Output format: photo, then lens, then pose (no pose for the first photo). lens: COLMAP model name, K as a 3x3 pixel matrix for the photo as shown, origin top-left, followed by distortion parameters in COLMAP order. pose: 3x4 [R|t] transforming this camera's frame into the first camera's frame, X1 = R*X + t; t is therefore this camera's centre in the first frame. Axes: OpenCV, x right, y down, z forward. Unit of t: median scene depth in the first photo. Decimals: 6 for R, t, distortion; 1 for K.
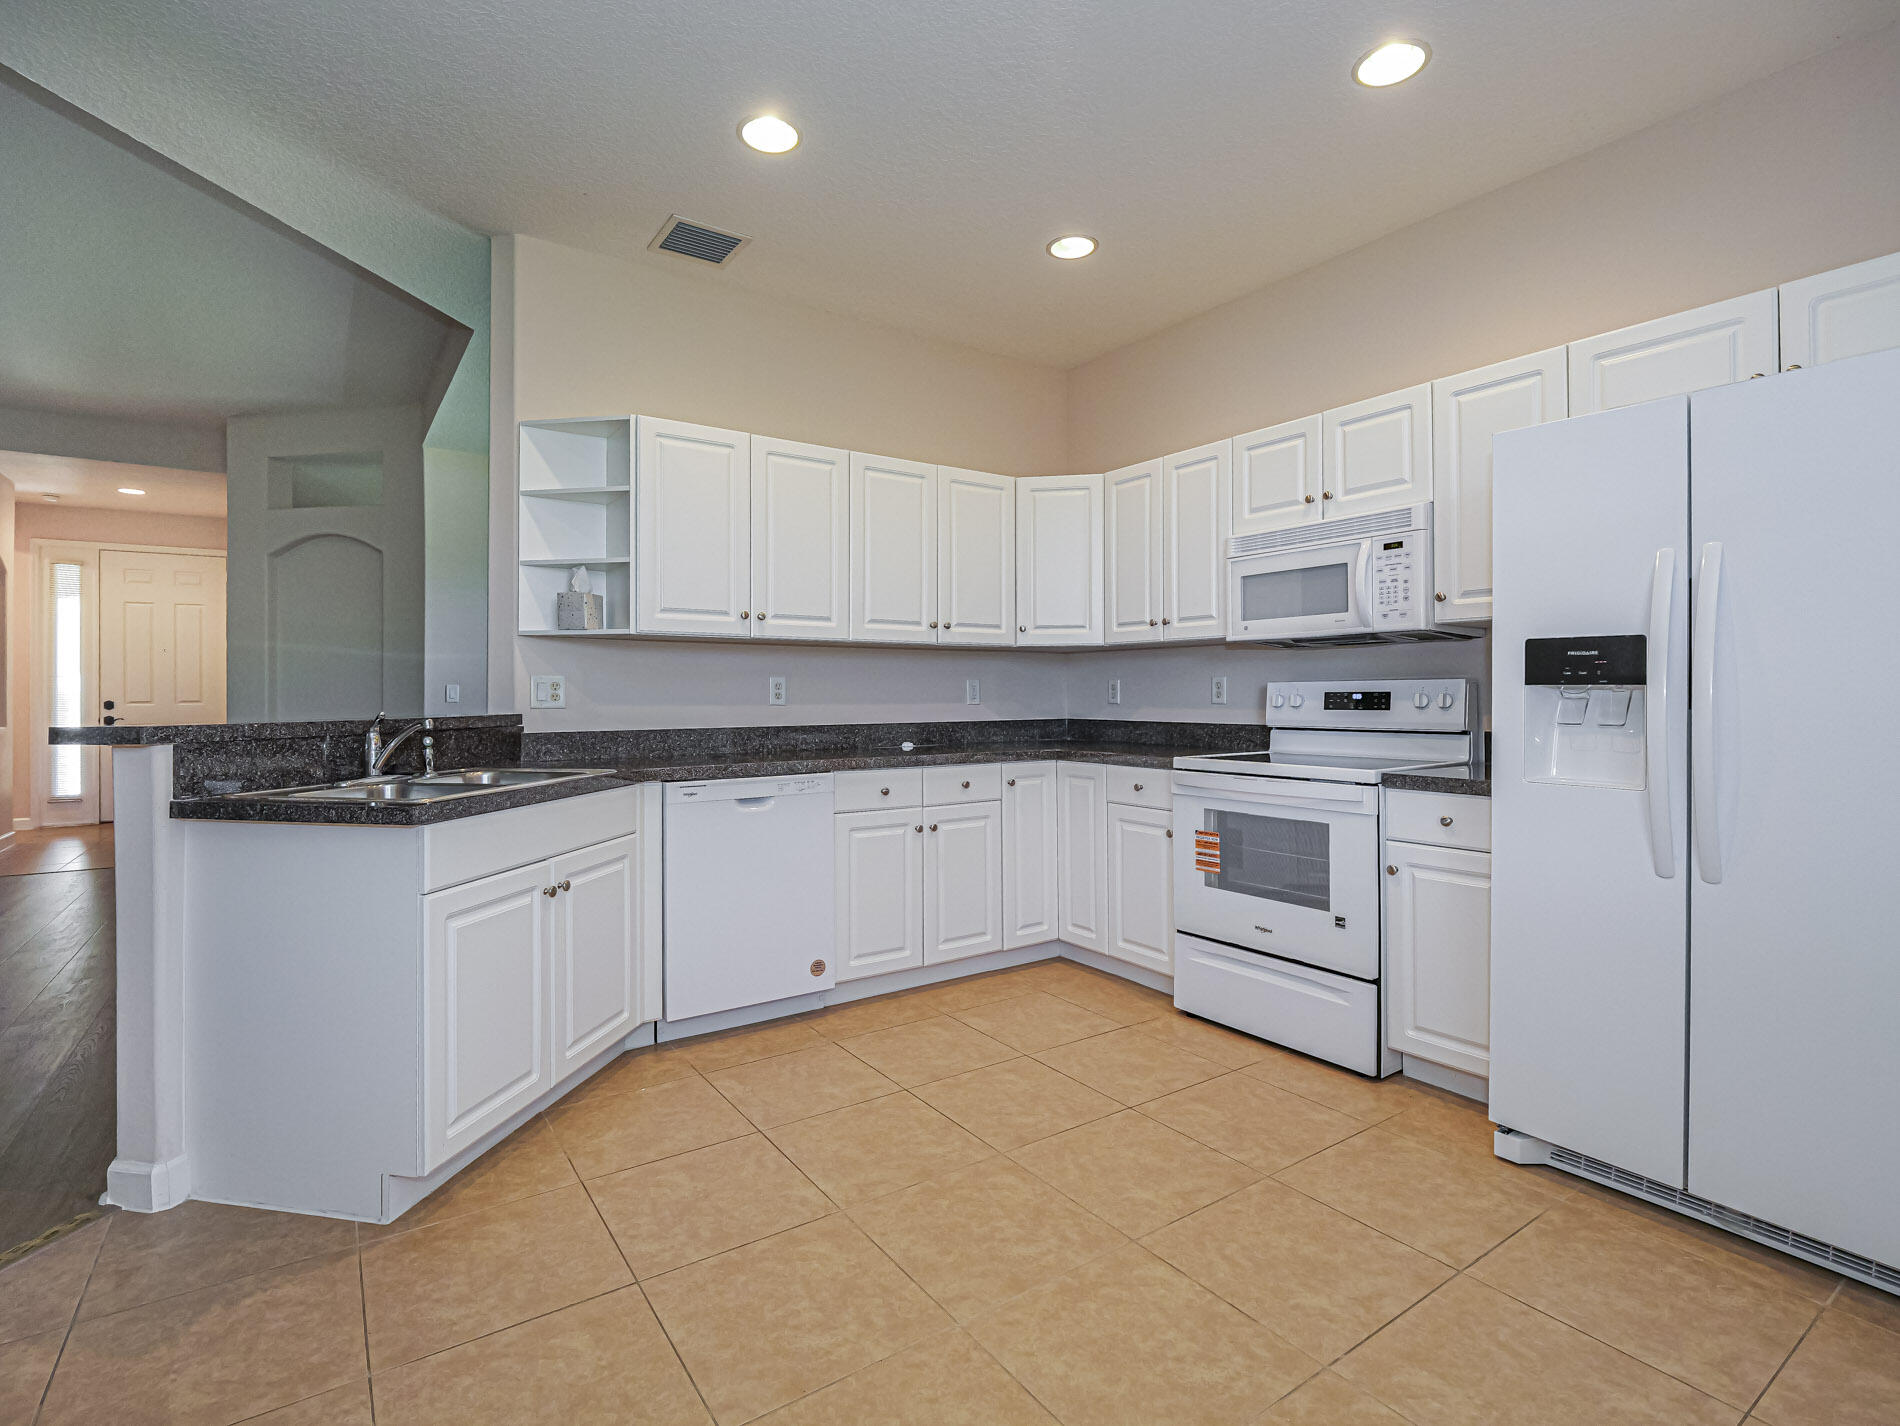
lens RADIAL K [[932.8, 0, 938.3], [0, 932.8, 699.8], [0, 0, 1]] dist [-0.009350, -0.001769]
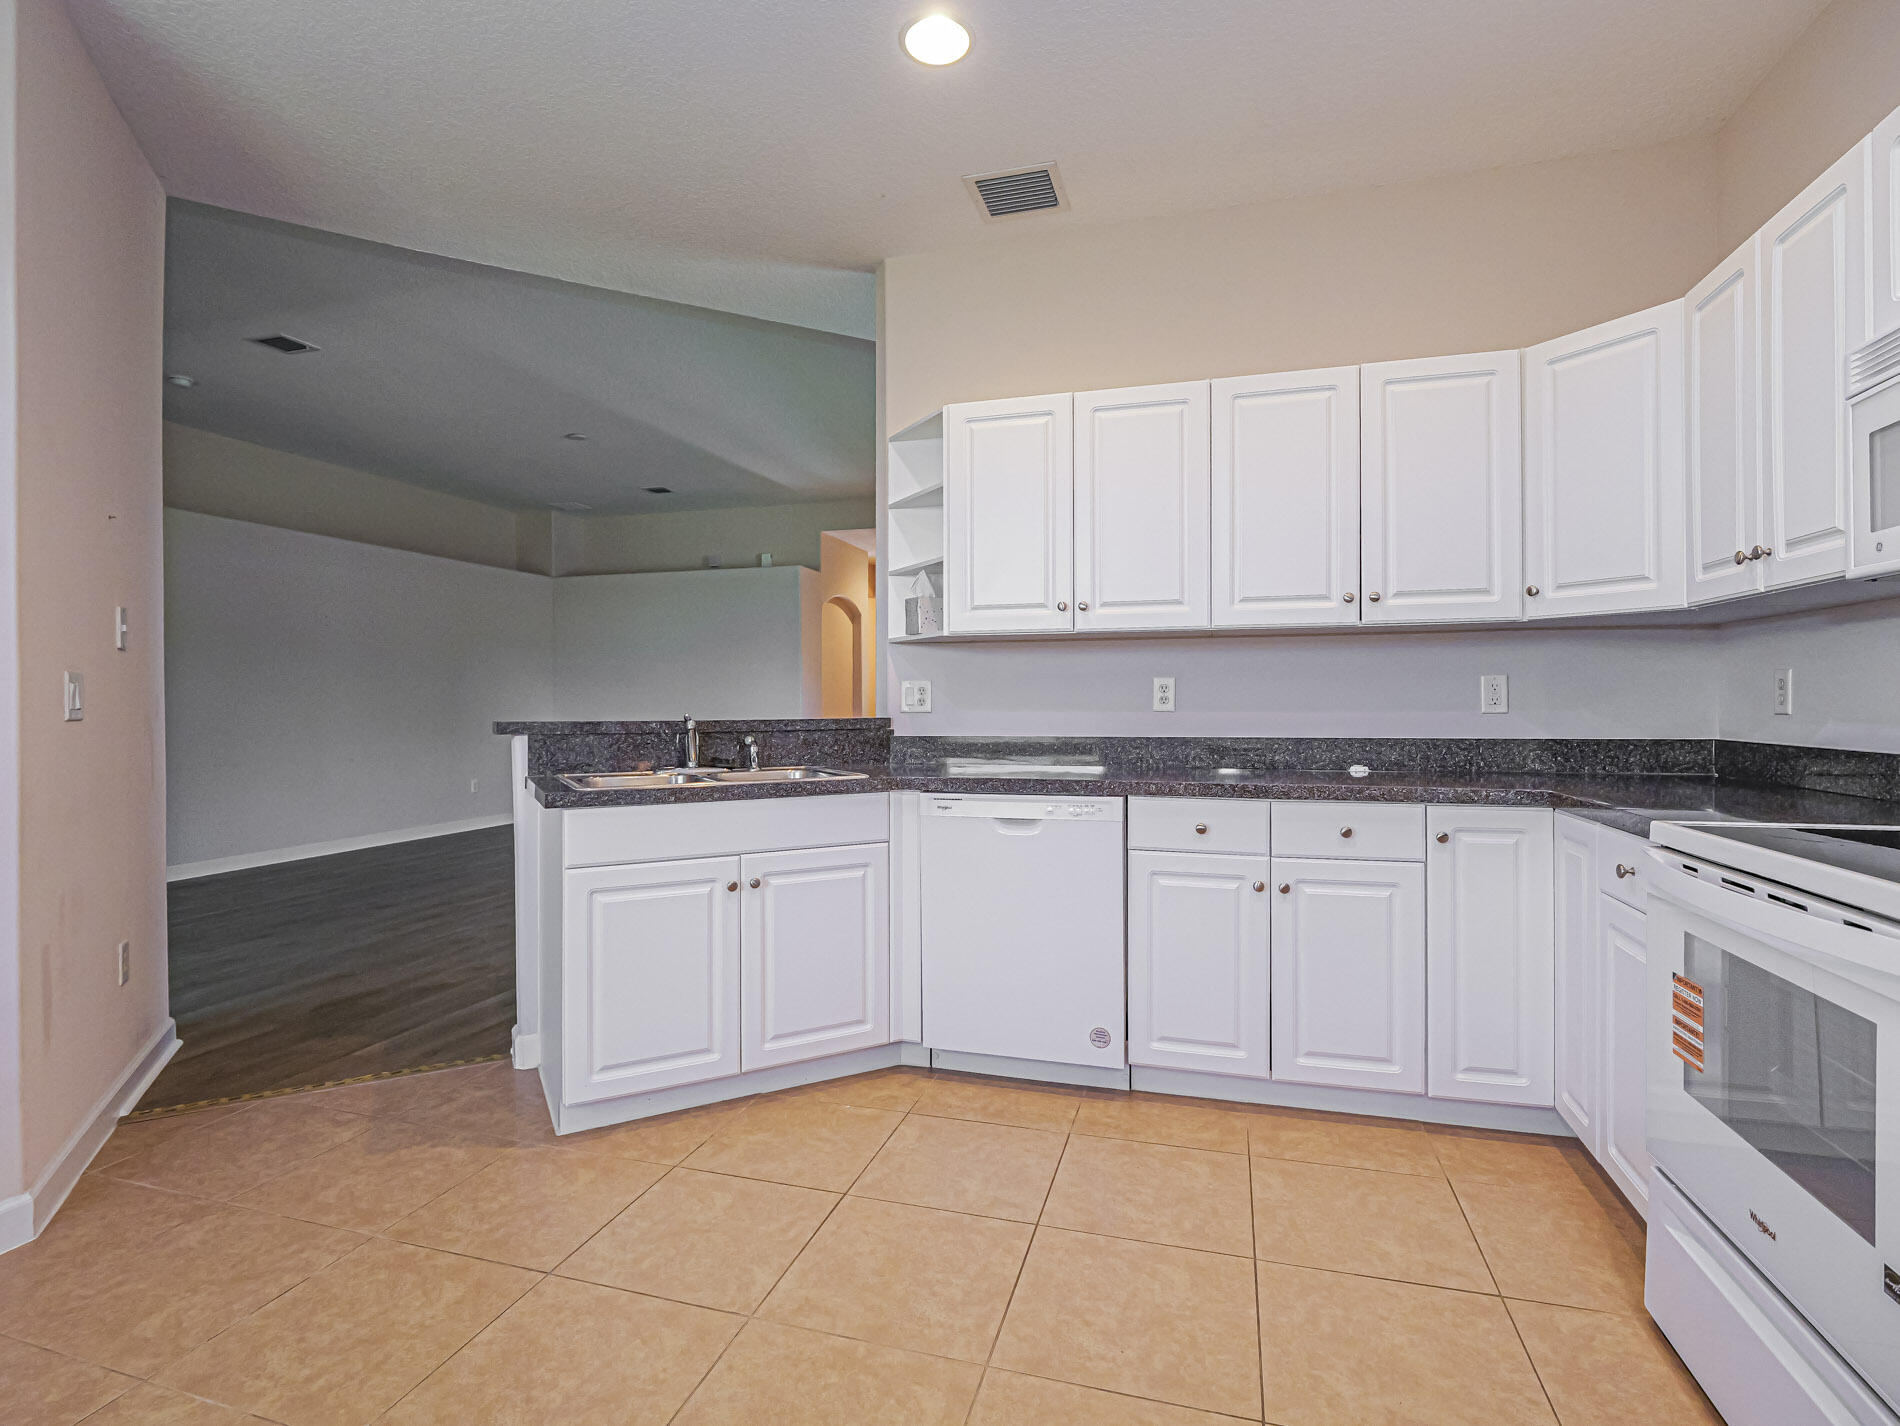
lens RADIAL K [[932.8, 0, 942.3], [0, 932.8, 714.7], [0, 0, 1]] dist [-0.009350, -0.001769]
pose [[0.626800, 0.011409, -0.779097, 0.413896], [-0.003334, 0.999923, 0.011961, -0.000819], [0.779173, -0.004899, 0.626790, 0.394054]]
